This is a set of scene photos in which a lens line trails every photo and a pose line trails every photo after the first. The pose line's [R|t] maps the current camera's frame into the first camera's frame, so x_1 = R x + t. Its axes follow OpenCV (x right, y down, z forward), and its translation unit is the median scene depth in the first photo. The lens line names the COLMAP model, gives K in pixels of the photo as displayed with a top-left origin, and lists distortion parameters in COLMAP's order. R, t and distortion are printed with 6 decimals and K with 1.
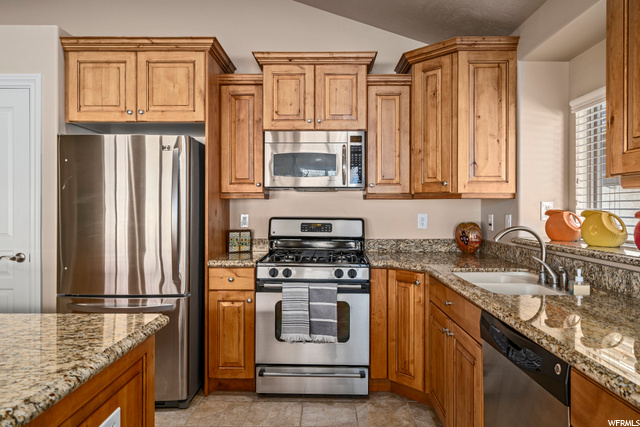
lens RADIAL K [[437.4, 0, 319.1], [0, 437.4, 199.0], [0, 0, 1]] dist [0.022677, -0.001158]
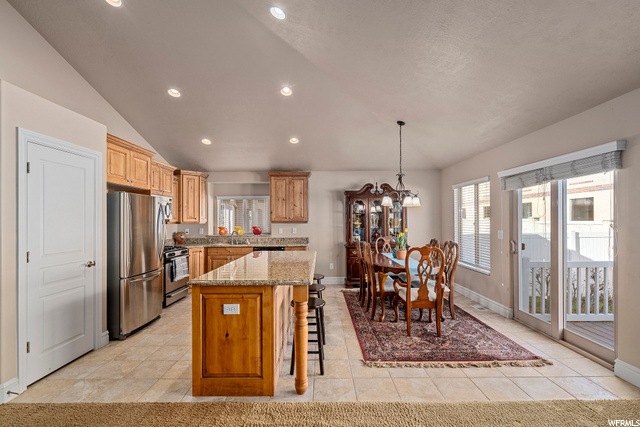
lens RADIAL K [[291.4, 0, 318.8], [0, 291.4, 217.3], [0, 0, 1]] dist [-0.002425, -0.000169]
pose [[-0.013697, 0.010039, 0.999856, -1.705793], [-0.015296, 0.999830, -0.010248, -0.038389], [-0.999789, -0.015434, -0.013541, 0.181059]]
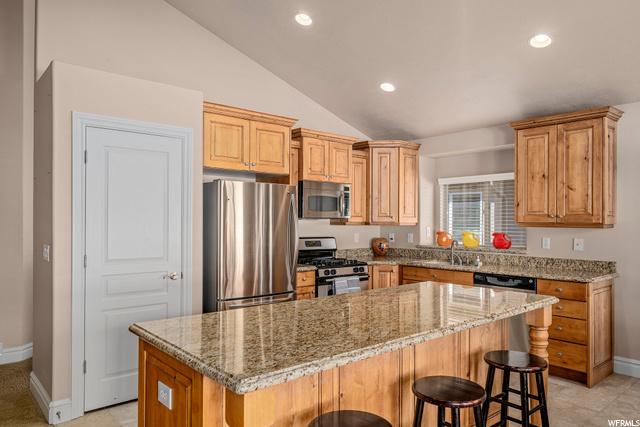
lens RADIAL K [[442.7, 0, 320.0], [0, 442.7, 213.5], [0, 0, 1]] dist [0.000419, -0.001097]
pose [[0.743413, 0.012230, 0.668721, -1.175942], [-0.016466, 0.999864, 0.000019, -0.046347], [-0.668630, -0.011026, 0.743514, -0.180537]]
